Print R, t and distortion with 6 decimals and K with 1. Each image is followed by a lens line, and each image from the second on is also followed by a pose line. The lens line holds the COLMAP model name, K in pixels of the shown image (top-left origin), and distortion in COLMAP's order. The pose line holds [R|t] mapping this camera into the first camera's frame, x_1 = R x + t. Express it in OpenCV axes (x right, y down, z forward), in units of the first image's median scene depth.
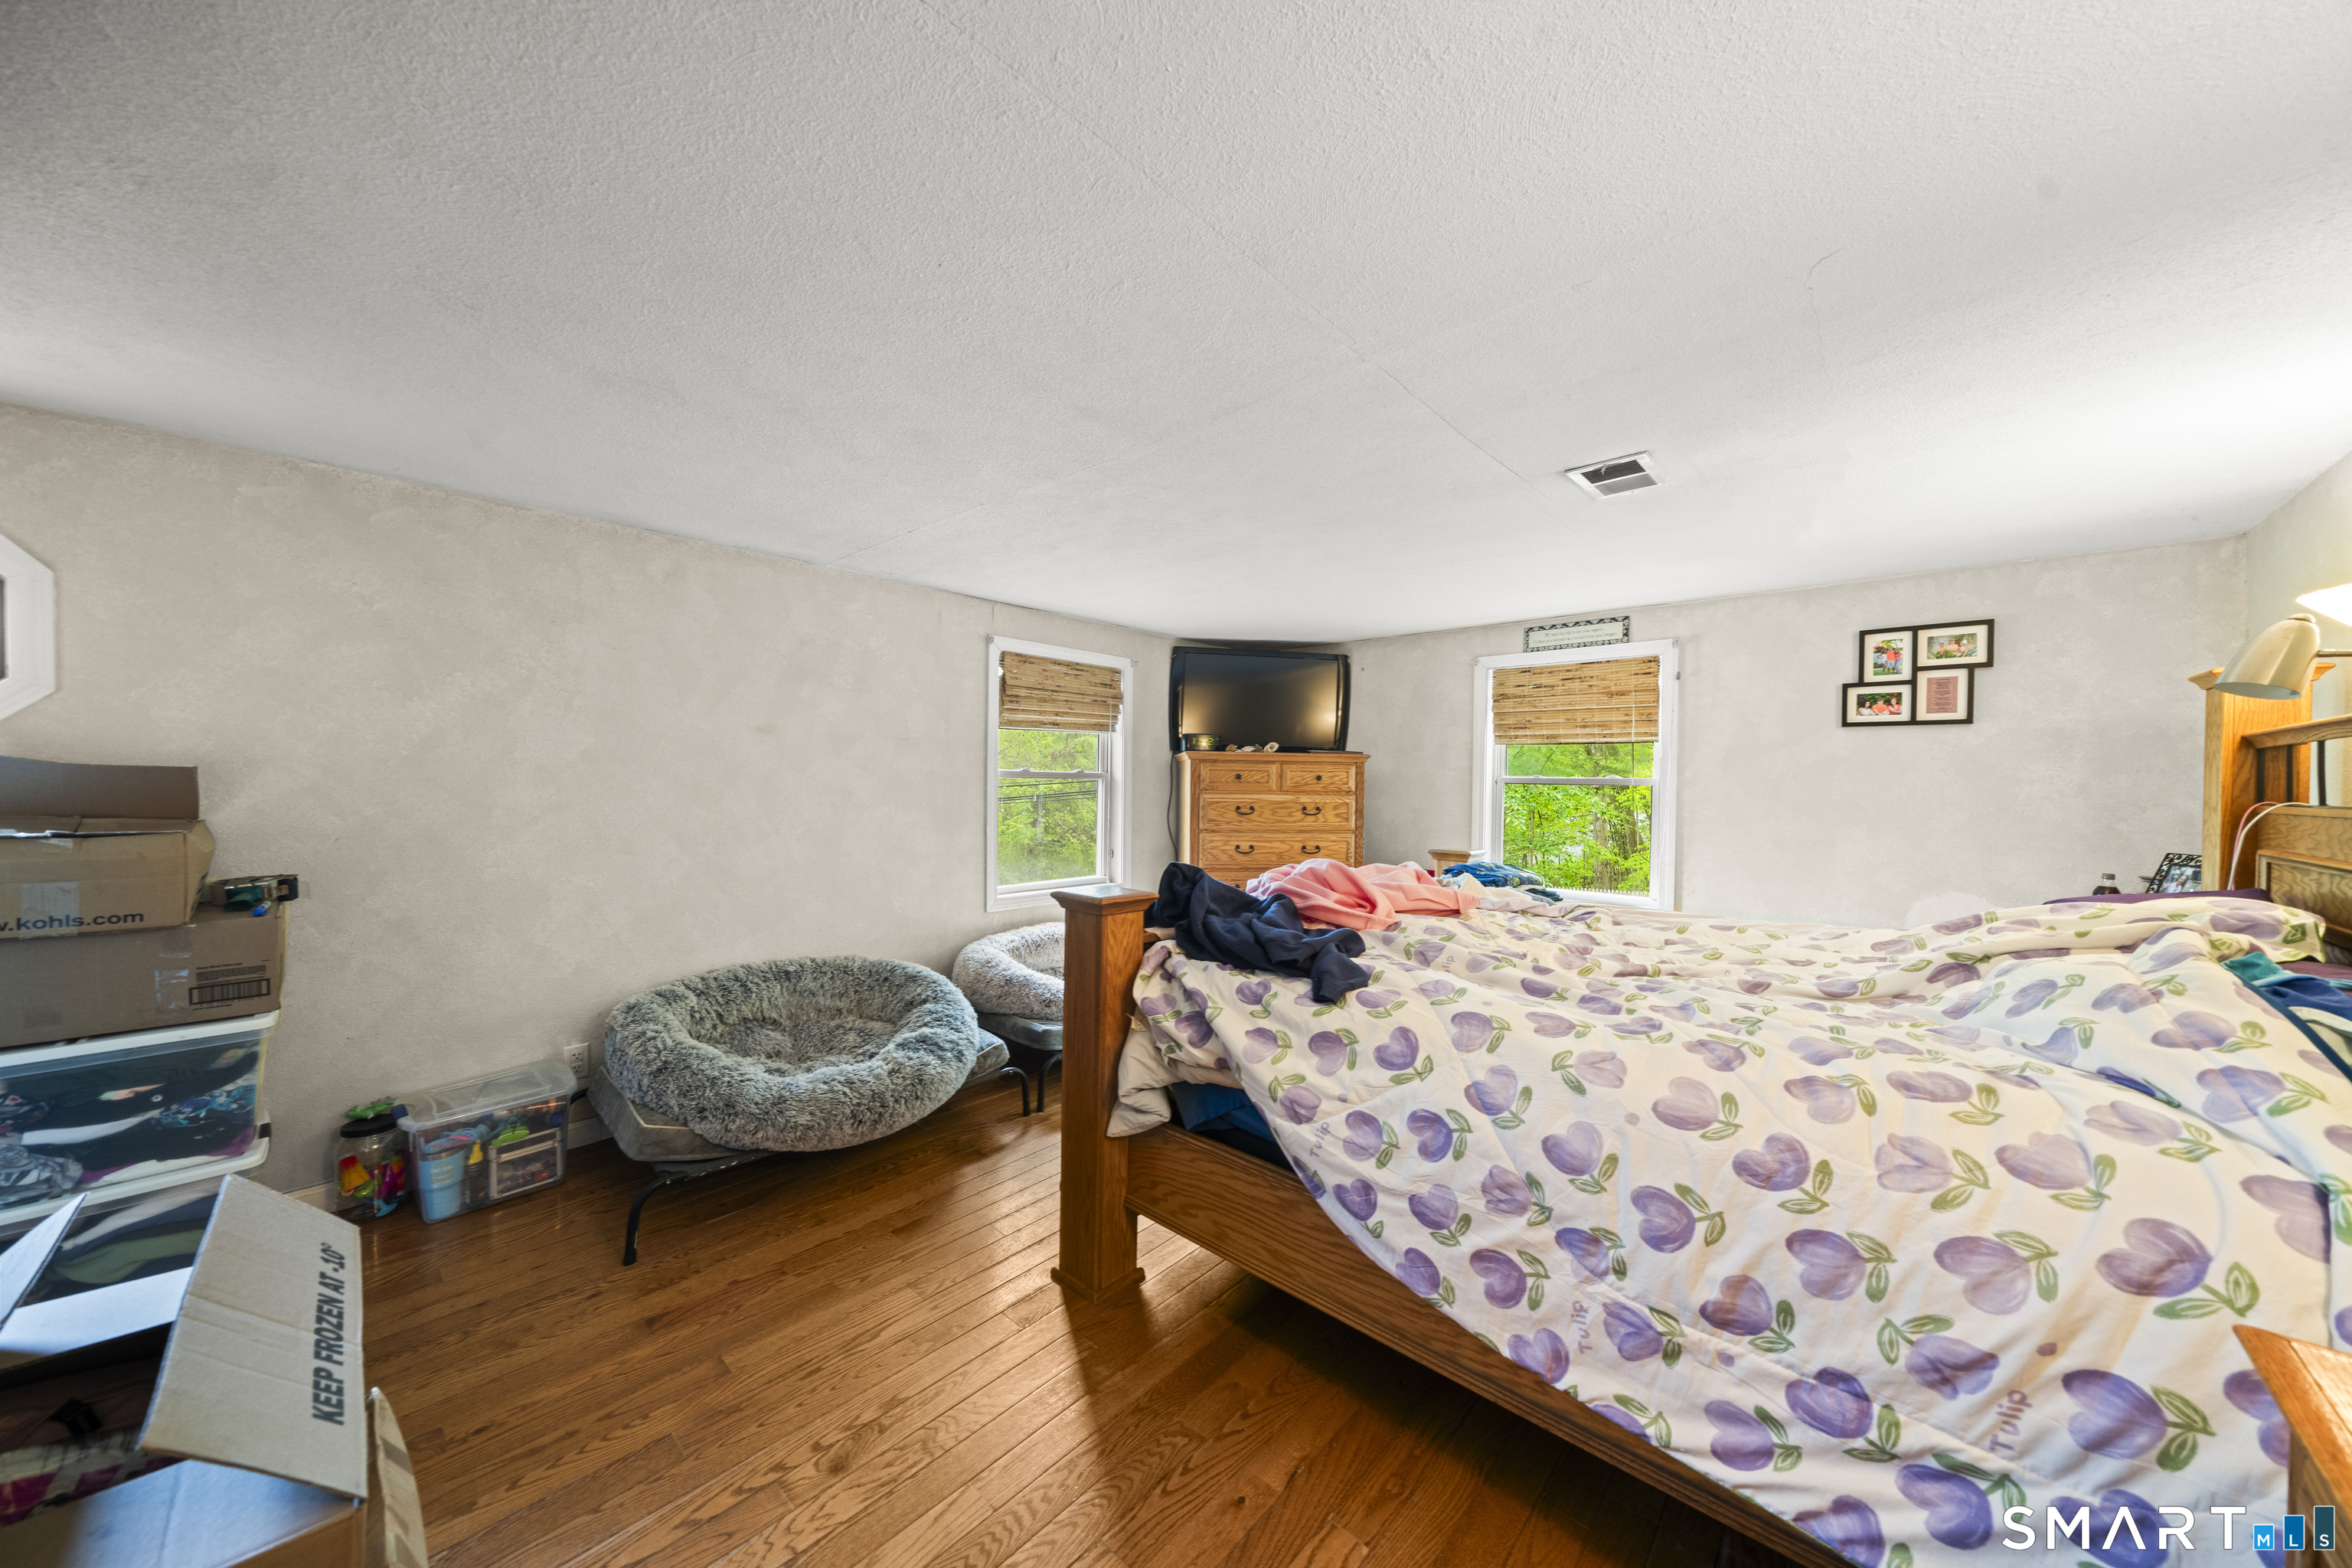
lens RADIAL K [[814.9, 0, 1172.1], [0, 814.9, 787.5], [0, 0, 1]] dist [-0.001730, -0.000101]
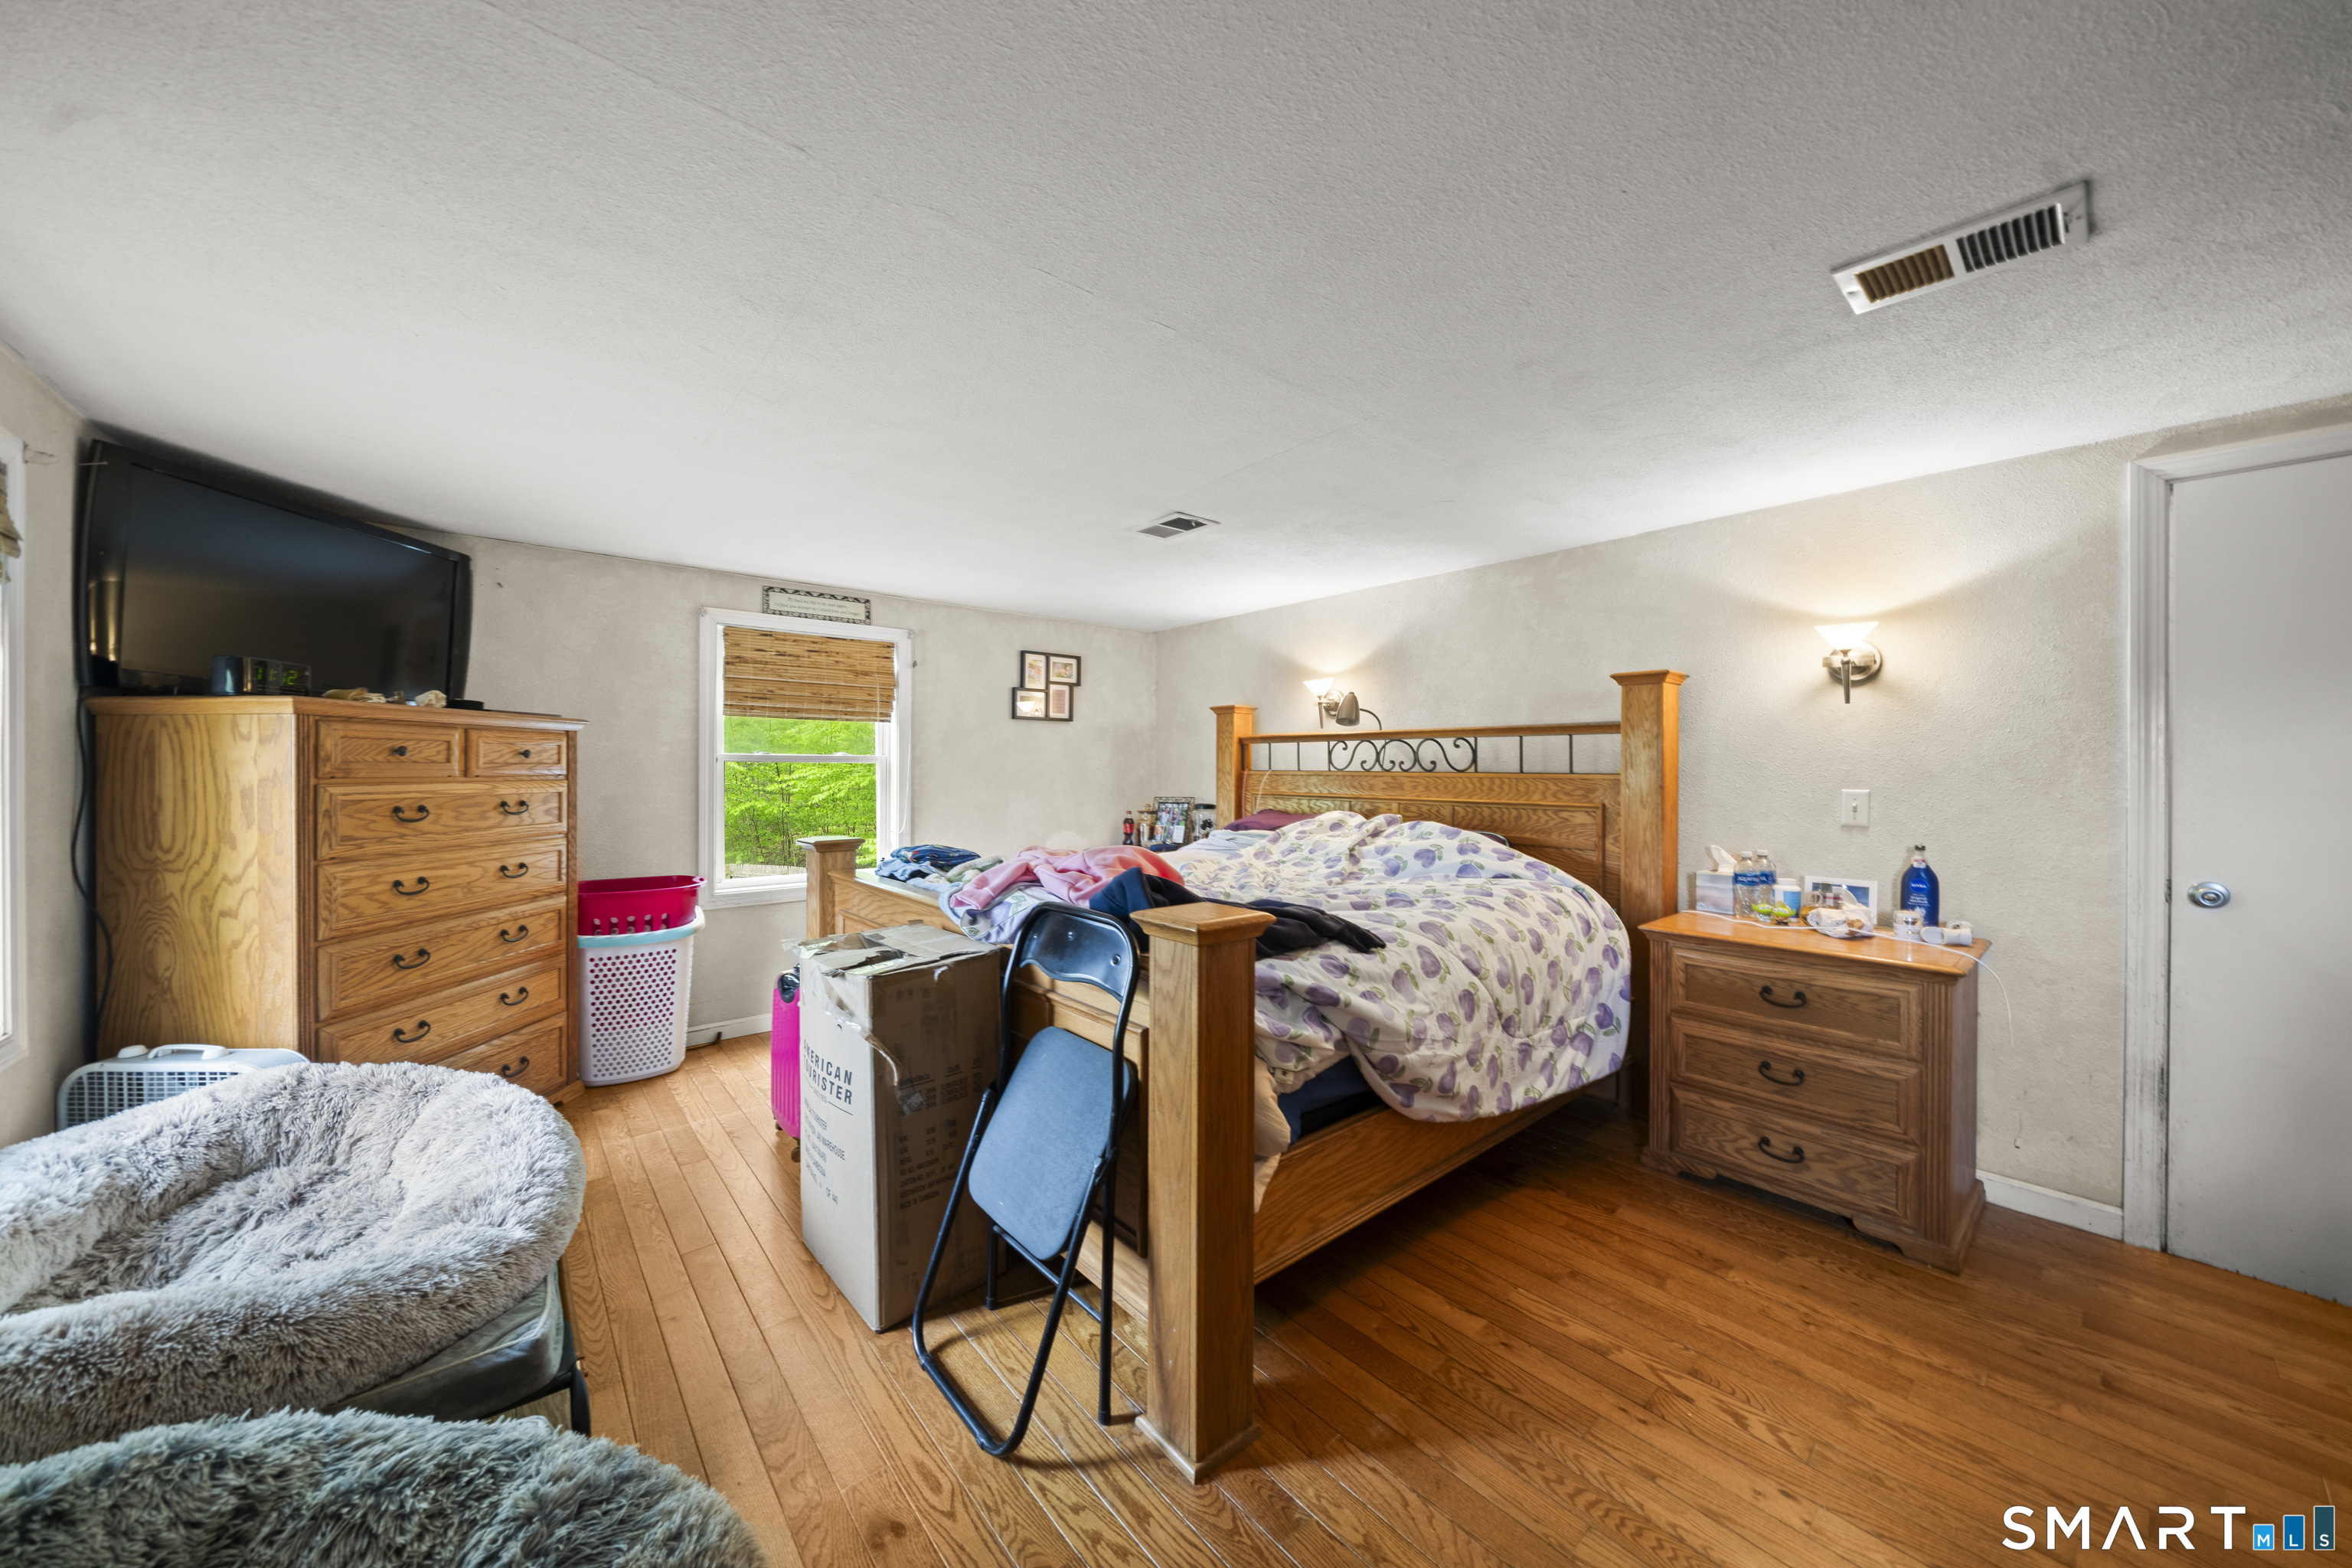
lens RADIAL K [[814.9, 0, 1178.7], [0, 814.9, 773.4], [0, 0, 1]] dist [-0.001730, -0.000101]
pose [[0.118480, -0.020682, 0.992741, -0.429691], [0.005789, 0.999780, 0.020137, -0.007442], [-0.992940, 0.003362, 0.118574, 0.486111]]
